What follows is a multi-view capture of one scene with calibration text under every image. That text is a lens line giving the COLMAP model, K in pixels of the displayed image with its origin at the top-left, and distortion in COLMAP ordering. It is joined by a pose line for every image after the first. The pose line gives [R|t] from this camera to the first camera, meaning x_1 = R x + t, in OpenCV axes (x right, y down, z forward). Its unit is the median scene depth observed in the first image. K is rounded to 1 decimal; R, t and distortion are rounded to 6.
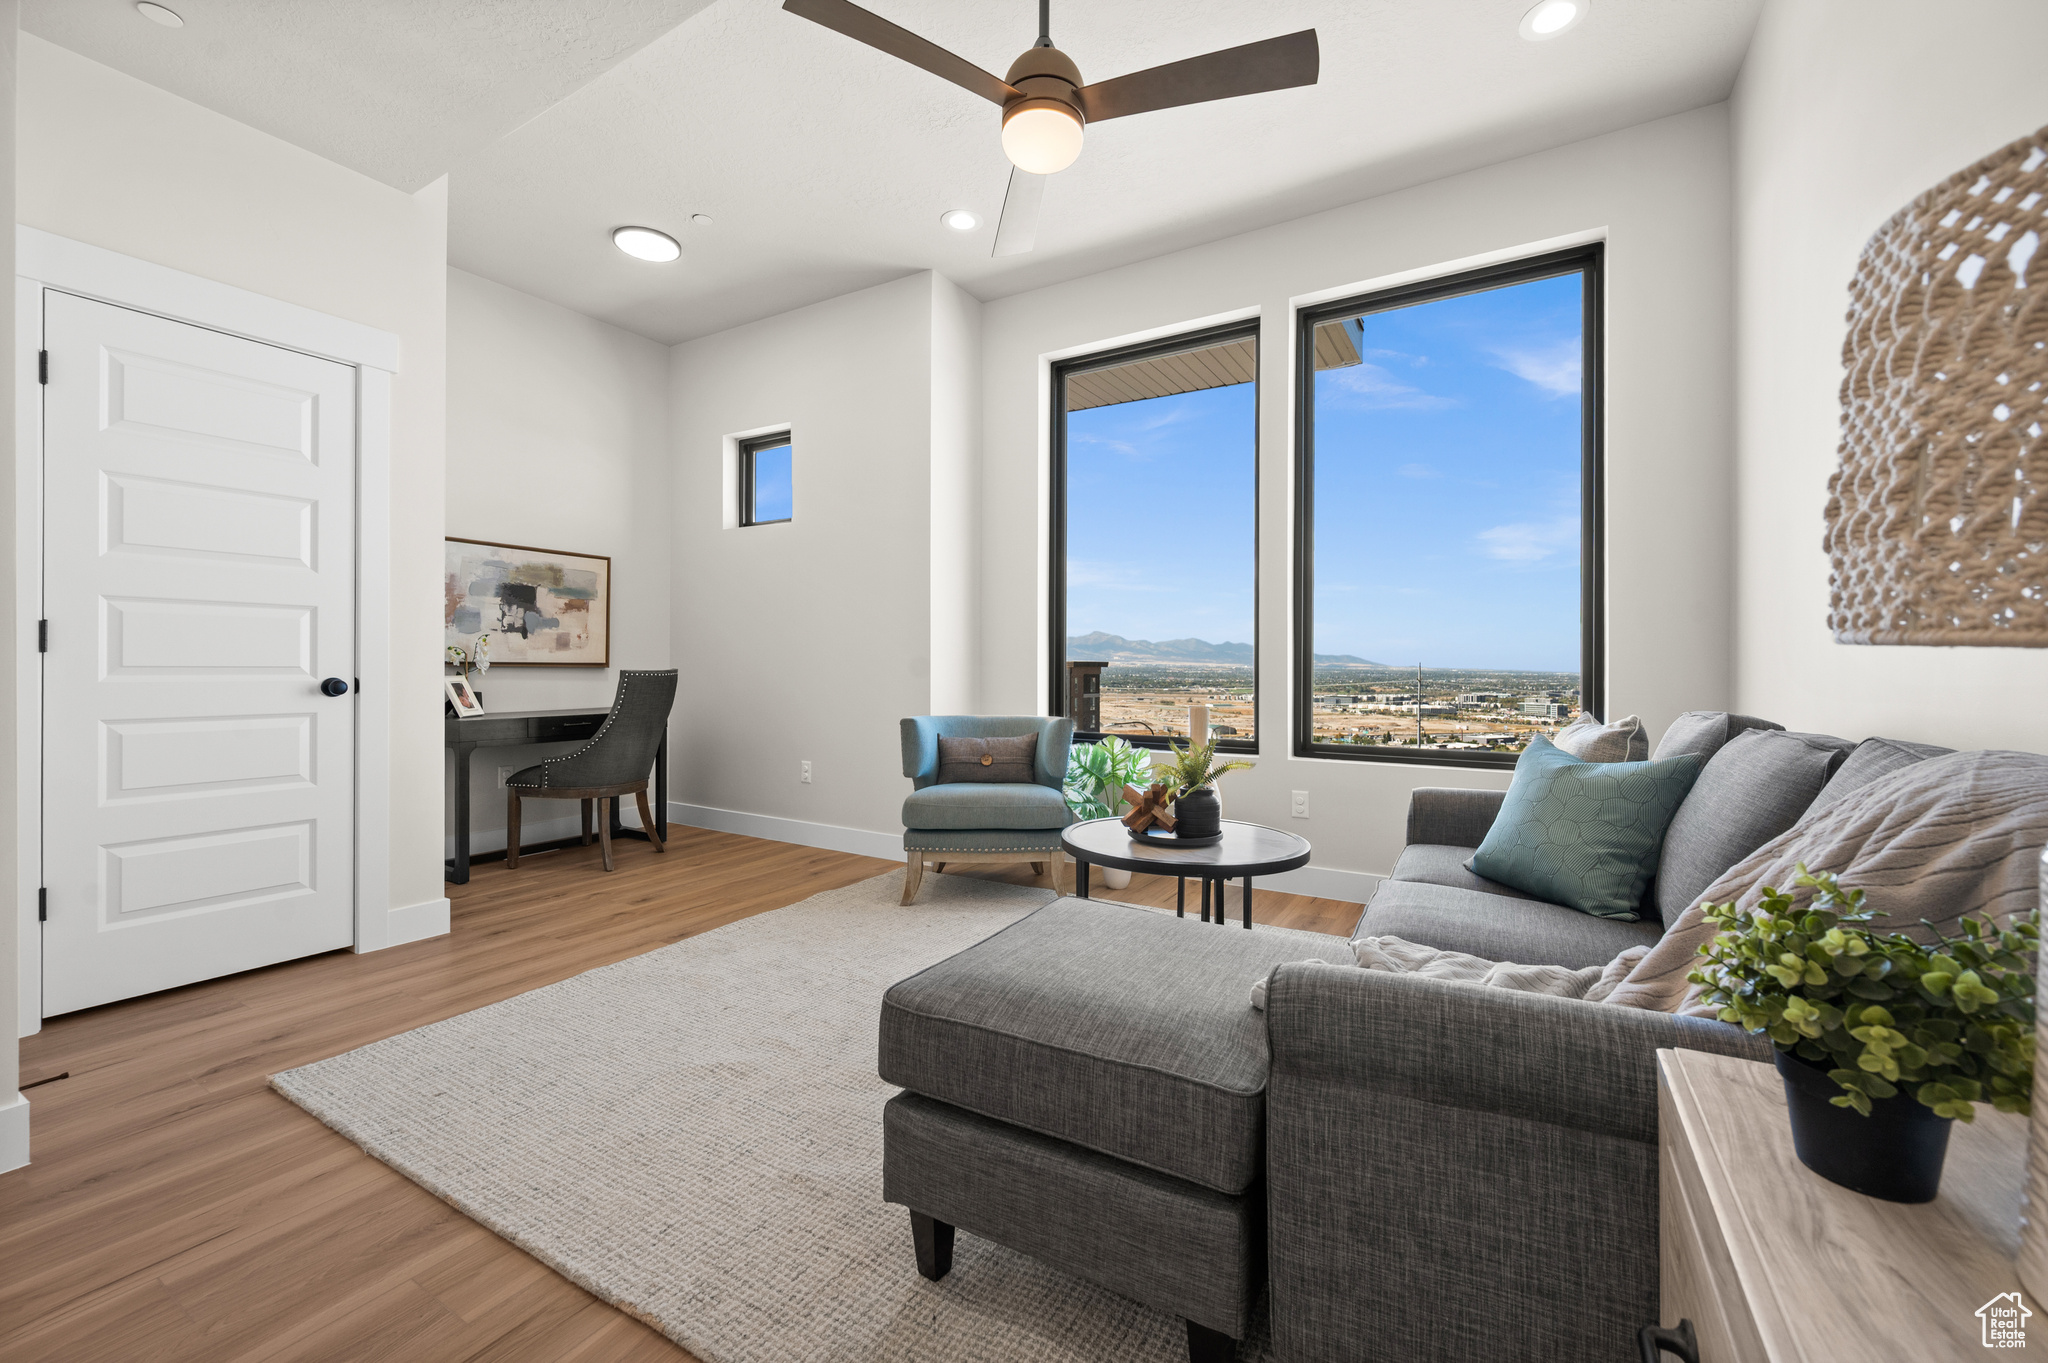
lens RADIAL K [[812.2, 0, 1032.4], [0, 812.2, 675.0], [0, 0, 1]] dist [0.002119, -0.000799]
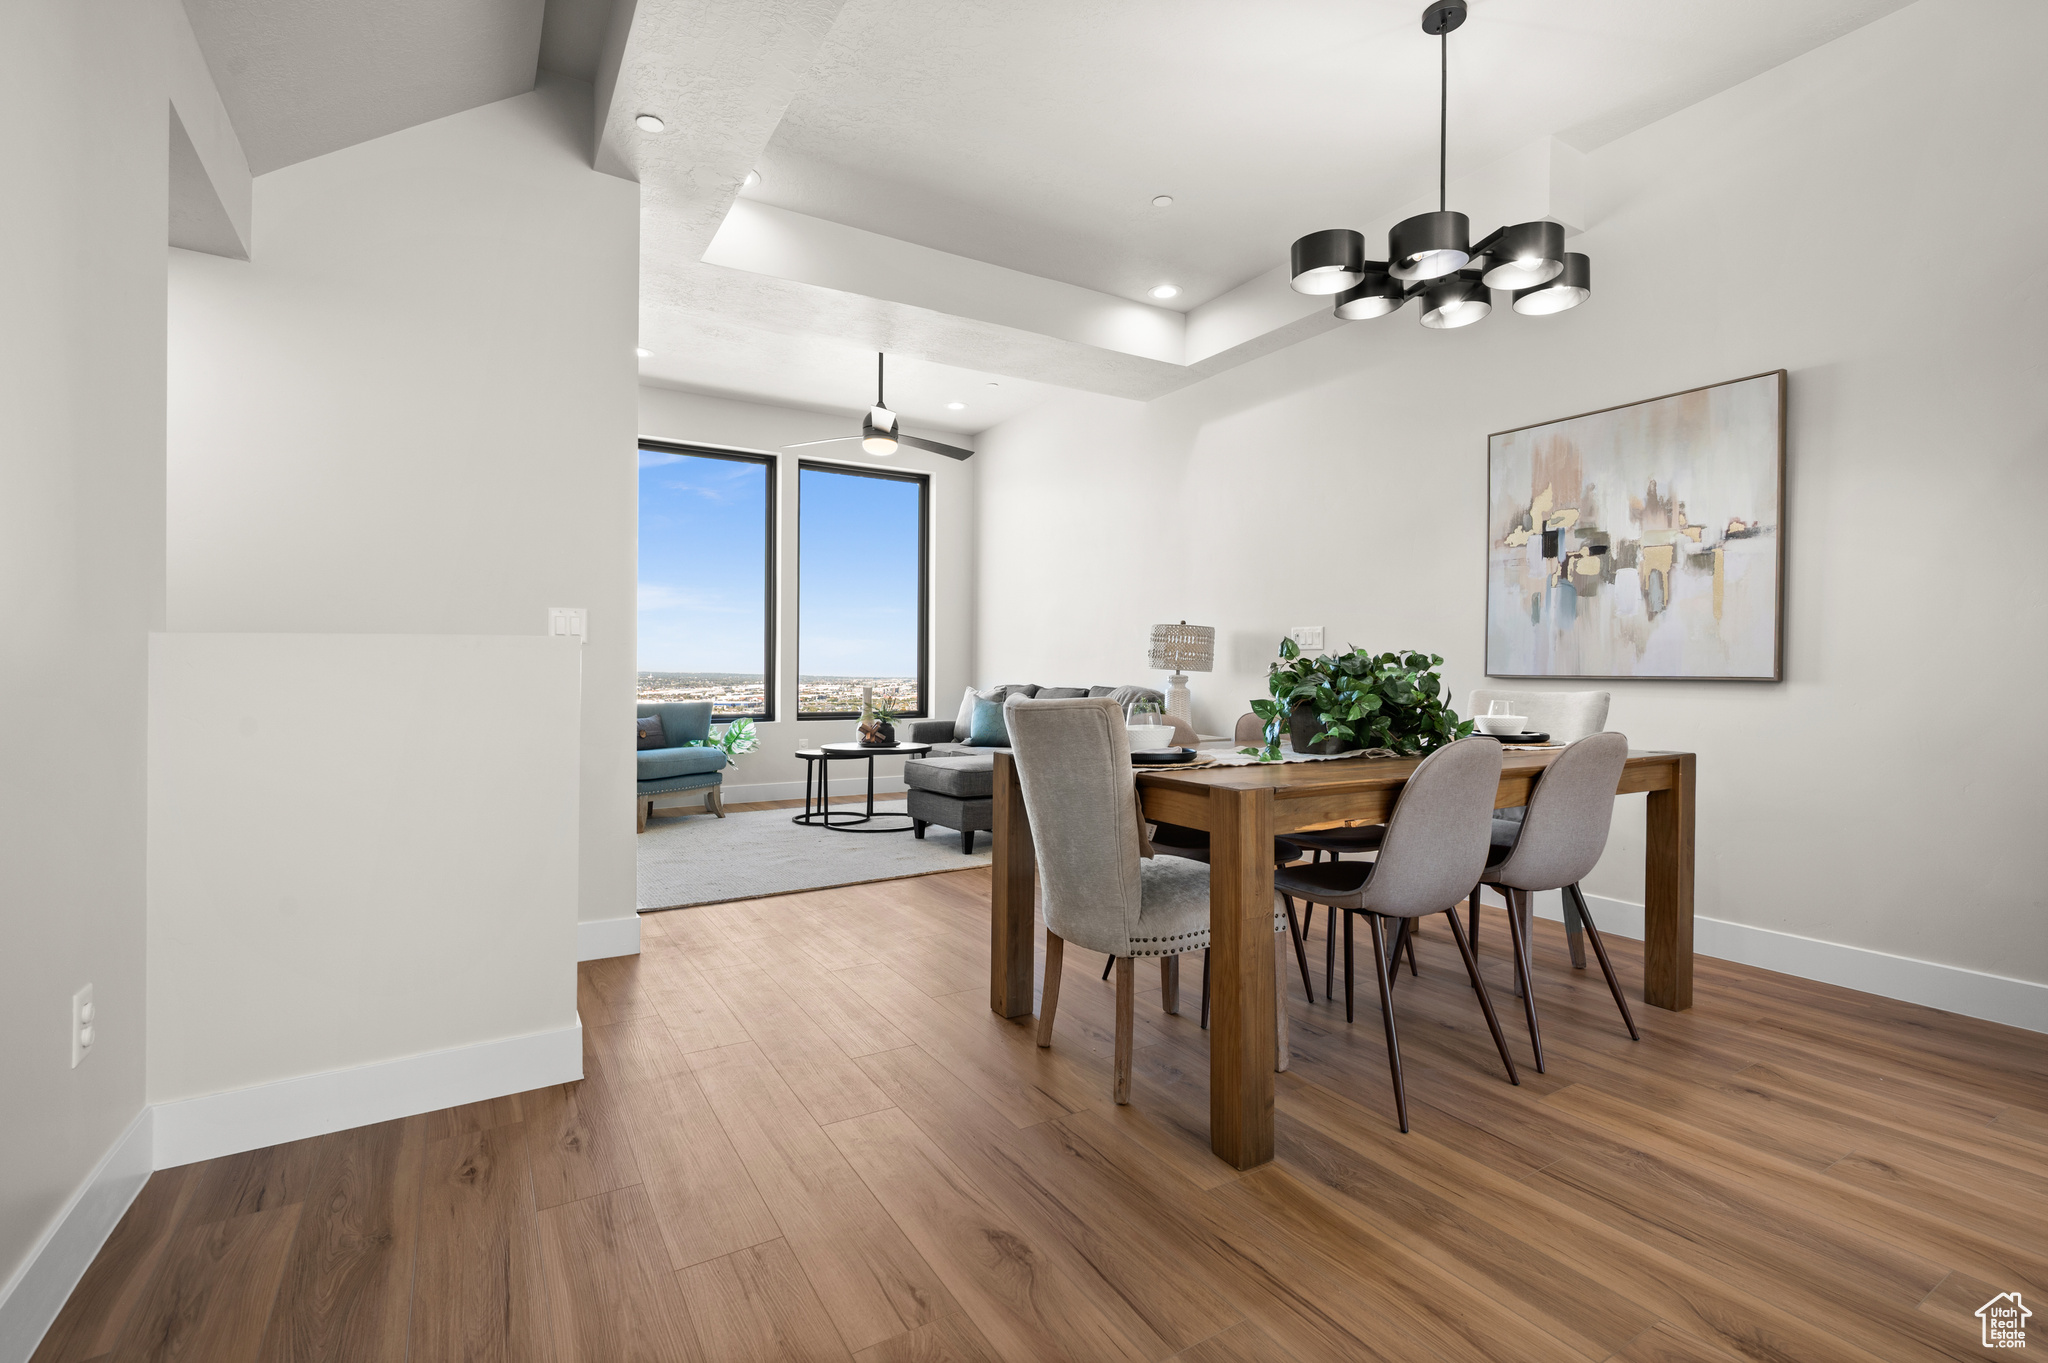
lens RADIAL K [[929.9, 0, 1034.0], [0, 929.9, 673.3], [0, 0, 1]] dist [0.003934, 0.001776]
pose [[0.462718, -0.003512, 0.886498, -1.292407], [0.001821, 0.999994, 0.003011, -0.003896], [-0.886504, 0.000221, 0.462722, -0.380004]]
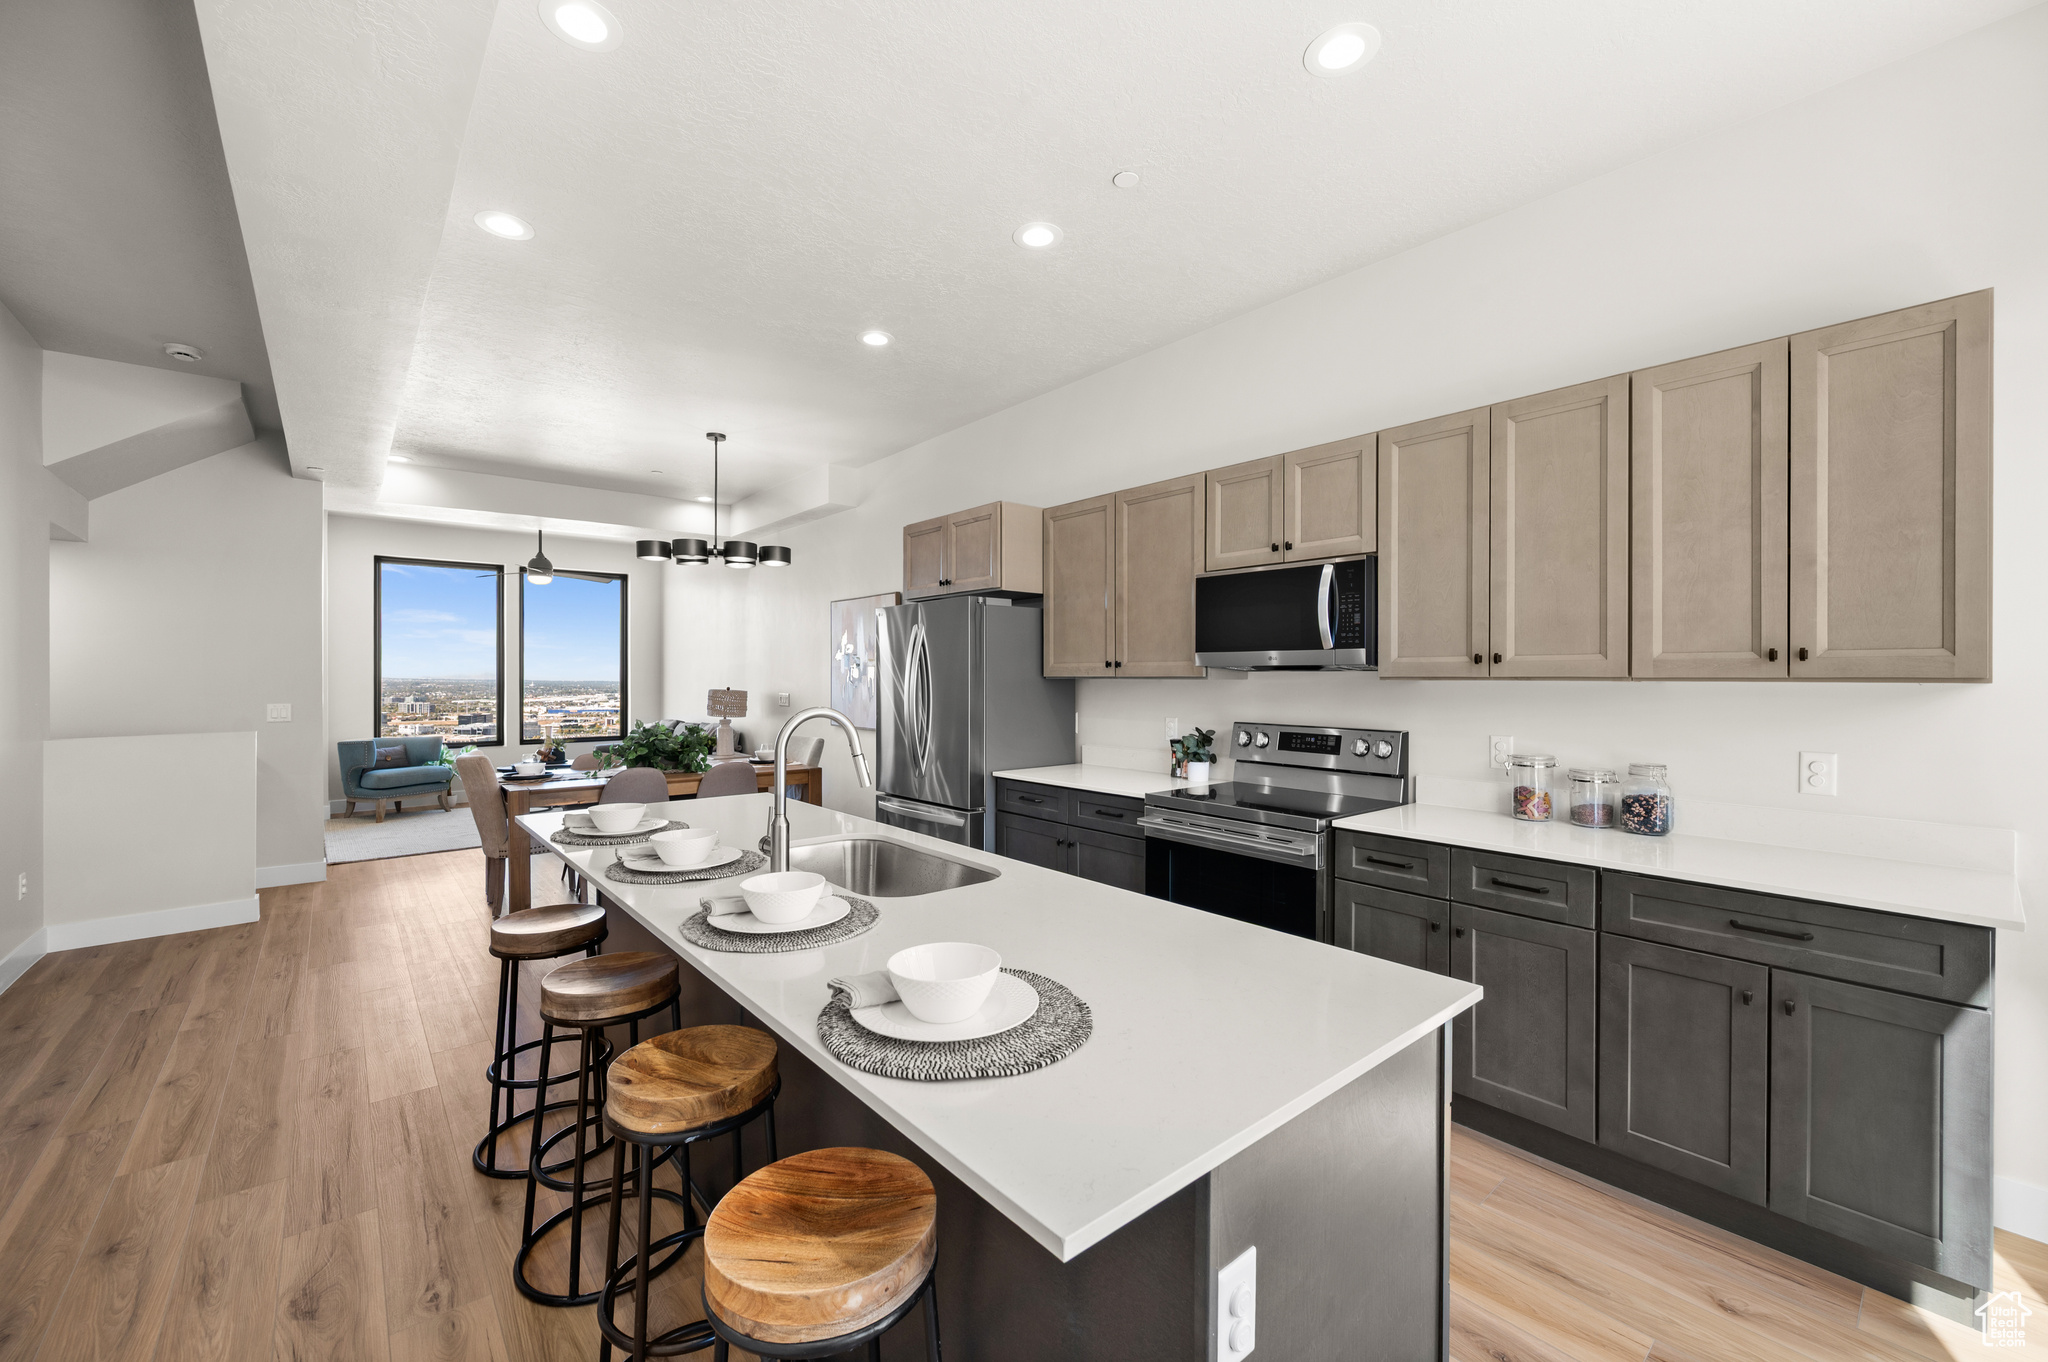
lens RADIAL K [[812.2, 0, 1018.2], [0, 812.2, 681.8], [0, 0, 1]] dist [0.002119, -0.000799]
pose [[0.325775, -0.007465, 0.945418, -1.705926], [0.006489, 0.999963, 0.005660, -0.108794], [-0.945425, 0.004291, 0.325811, -1.404051]]
